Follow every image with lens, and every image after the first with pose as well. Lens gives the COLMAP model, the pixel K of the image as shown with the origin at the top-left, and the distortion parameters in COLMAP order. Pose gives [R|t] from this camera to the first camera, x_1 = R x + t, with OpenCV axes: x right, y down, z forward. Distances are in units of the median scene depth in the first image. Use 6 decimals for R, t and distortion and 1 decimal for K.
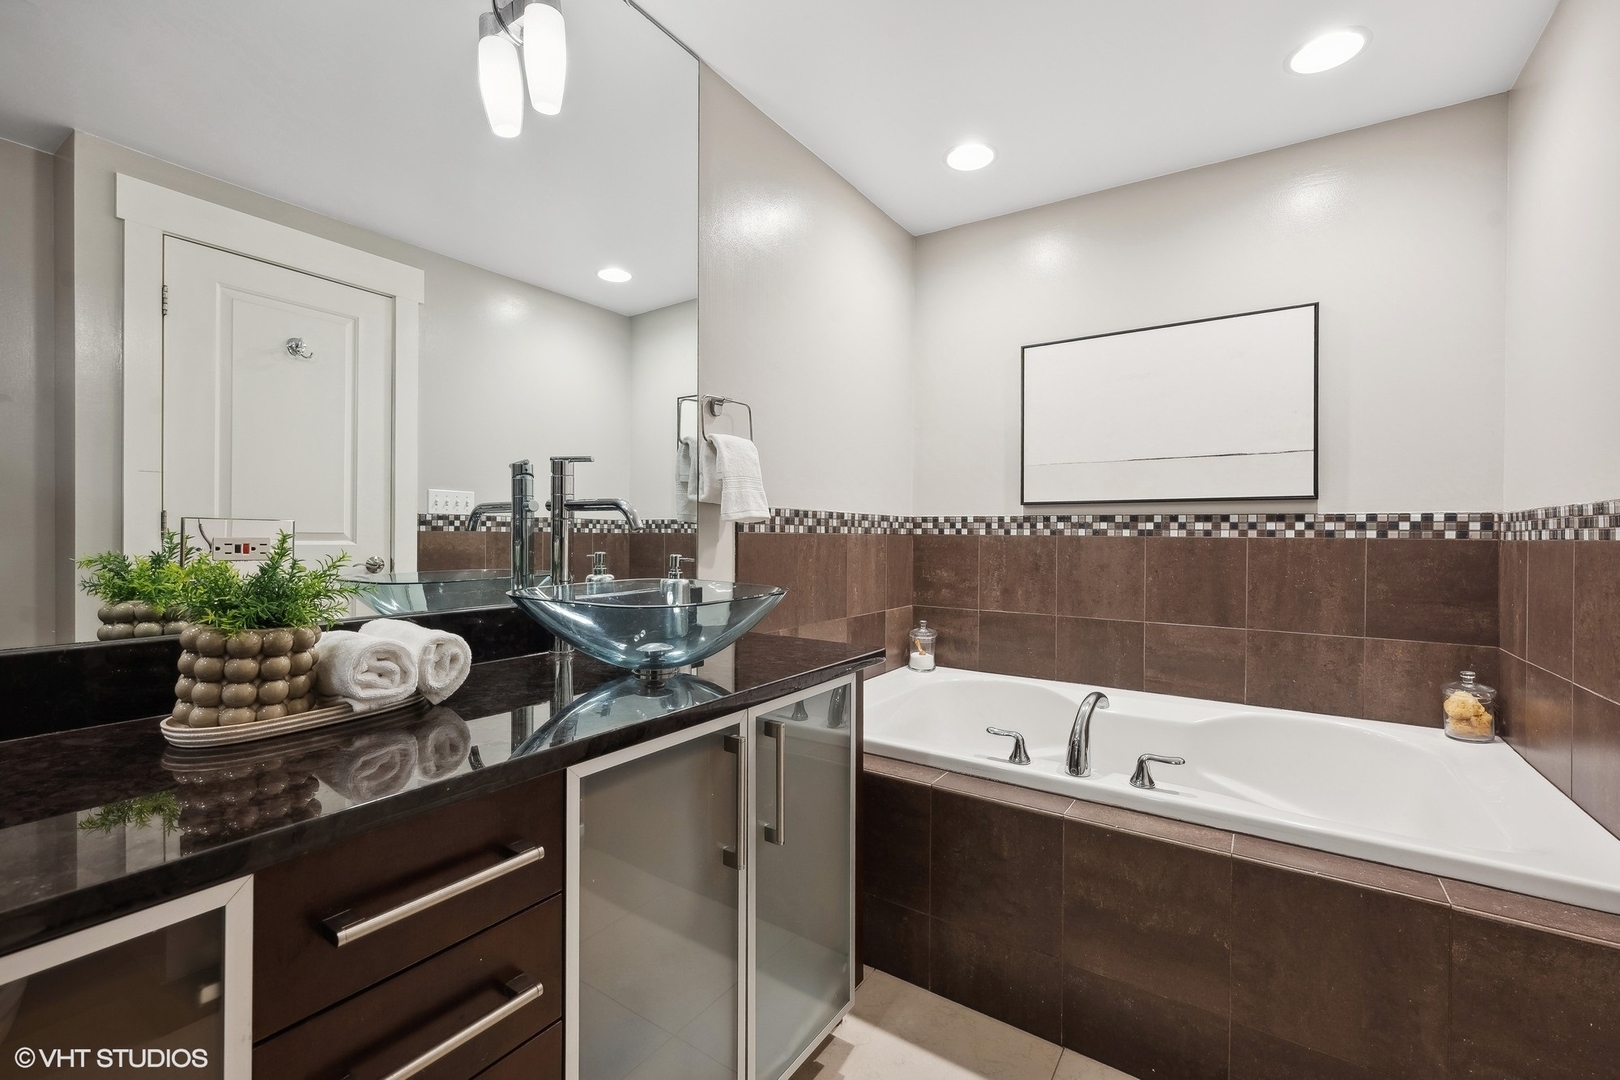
lens RADIAL K [[657.8, 0, 809.1], [0, 657.8, 537.0], [0, 0, 1]] dist [0.000655, 0.000053]
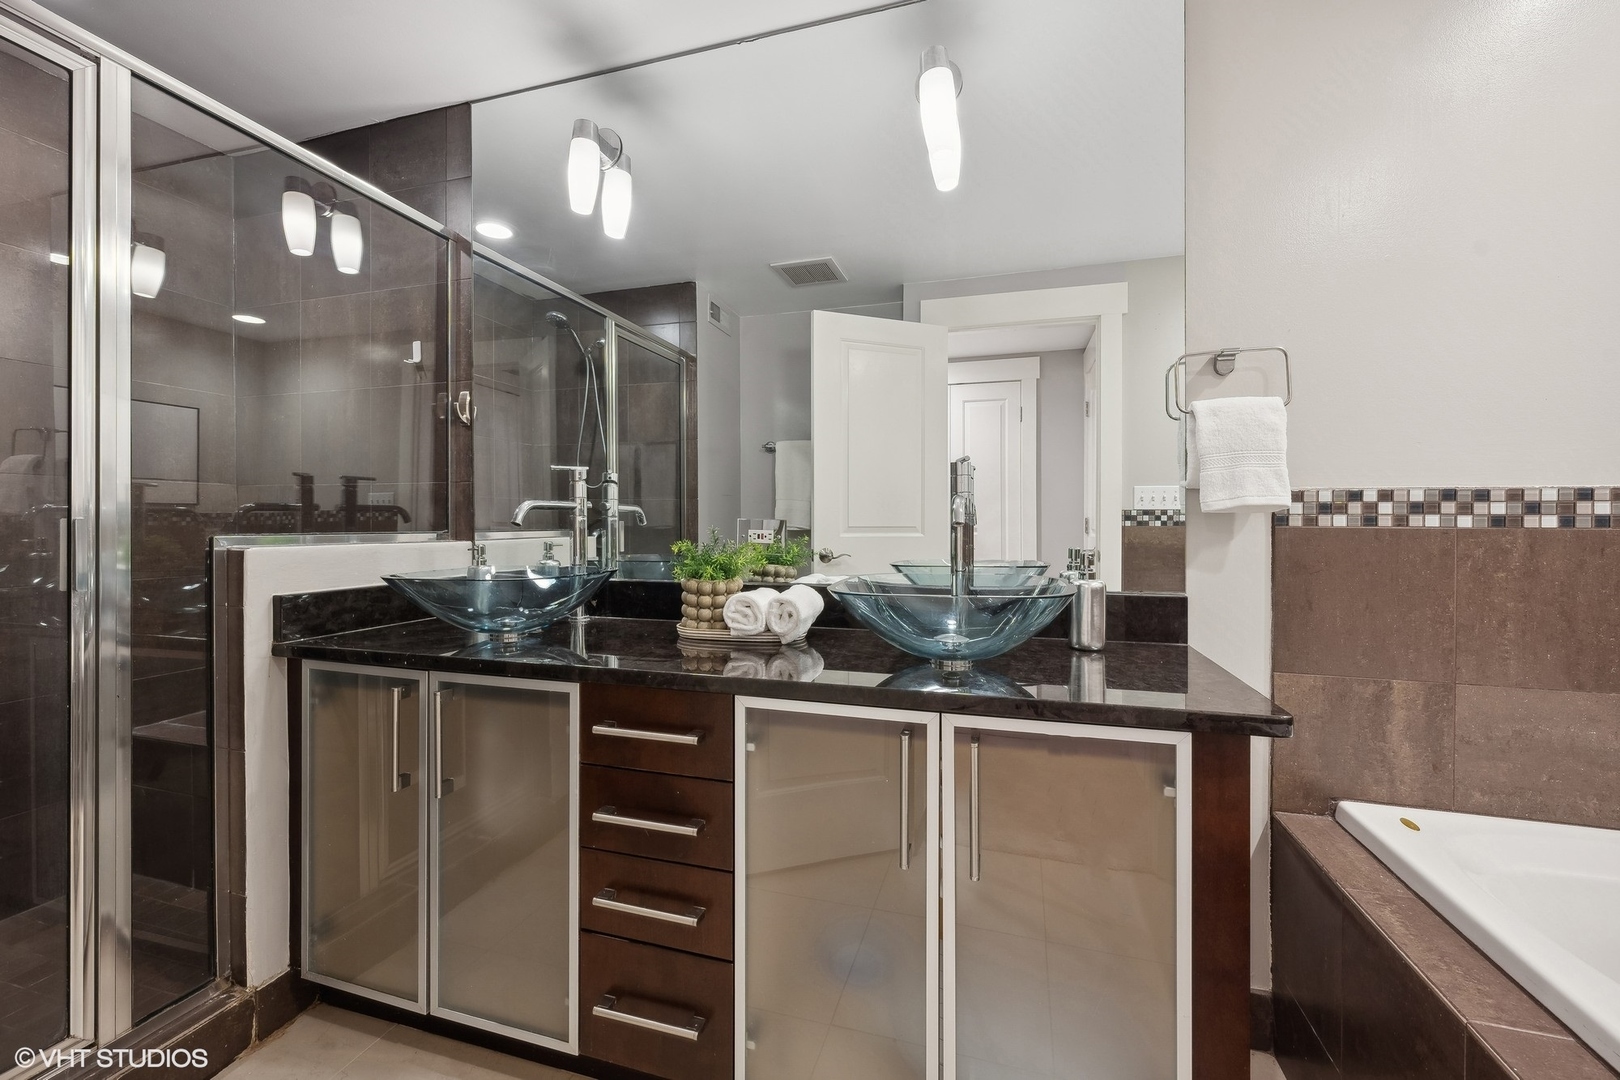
lens RADIAL K [[657.8, 0, 809.9], [0, 657.8, 528.1], [0, 0, 1]] dist [0.000655, 0.000053]
pose [[0.317282, 0.000490, -0.948331, 0.370869], [-0.005992, 0.999981, -0.001488, -0.001311], [0.948312, 0.006154, 0.317279, 0.260303]]
